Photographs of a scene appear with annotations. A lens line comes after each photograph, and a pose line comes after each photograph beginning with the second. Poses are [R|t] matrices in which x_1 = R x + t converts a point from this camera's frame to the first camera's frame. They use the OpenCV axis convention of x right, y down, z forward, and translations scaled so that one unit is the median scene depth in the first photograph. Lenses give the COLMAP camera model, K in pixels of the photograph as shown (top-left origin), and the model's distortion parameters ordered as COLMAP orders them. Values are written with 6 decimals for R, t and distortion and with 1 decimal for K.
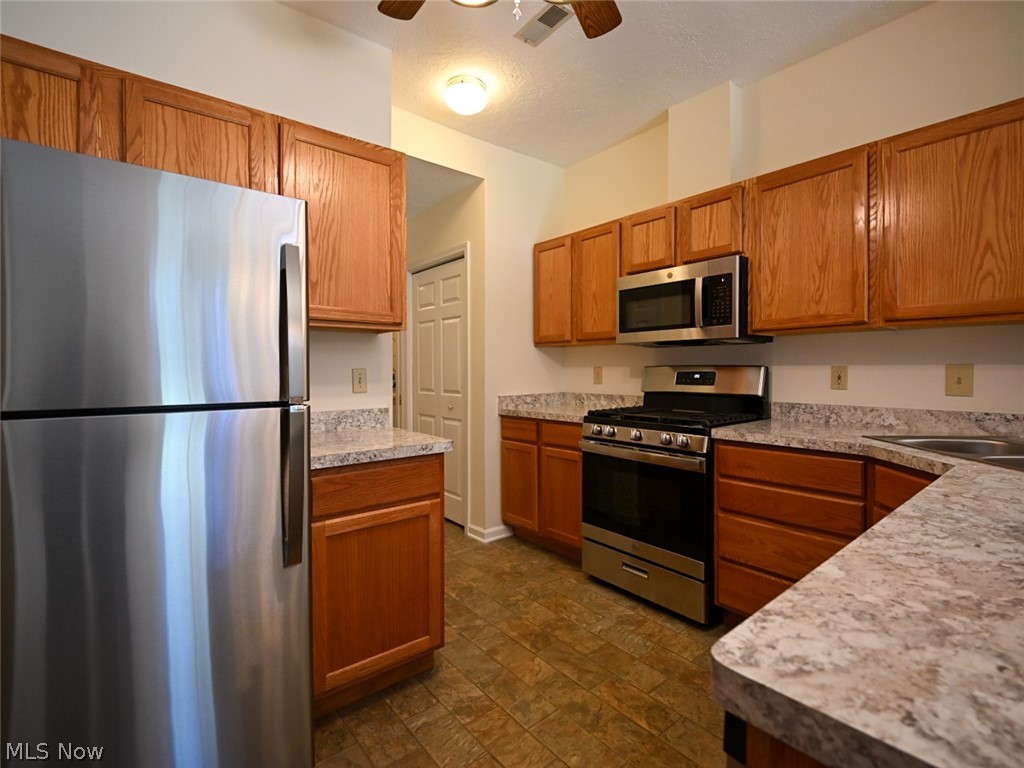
lens RADIAL K [[486.1, 0, 513.9], [0, 486.1, 377.4], [0, 0, 1]] dist [-0.004133, -0.004951]
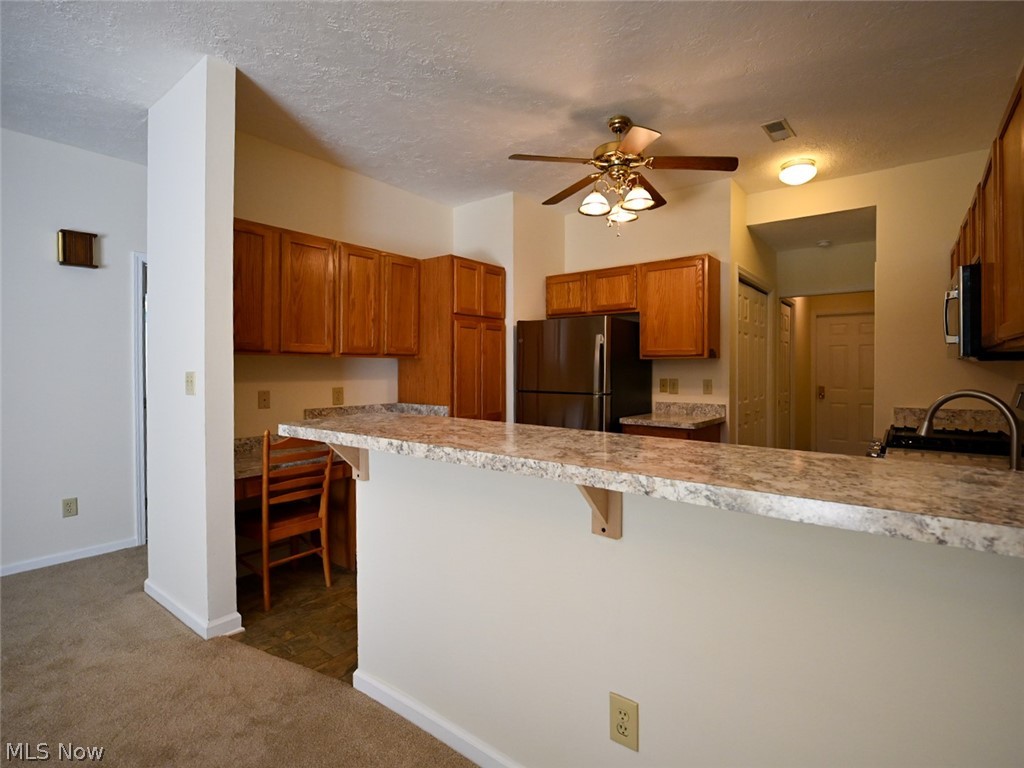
lens RADIAL K [[521.3, 0, 512.0], [0, 521.3, 375.2], [0, 0, 1]] dist [0.007177, -0.013976]
pose [[0.210397, 0.004025, -0.977608, 1.347947], [-0.021337, 0.999772, -0.000476, -0.019181], [0.977383, 0.020959, 0.210435, -0.044950]]
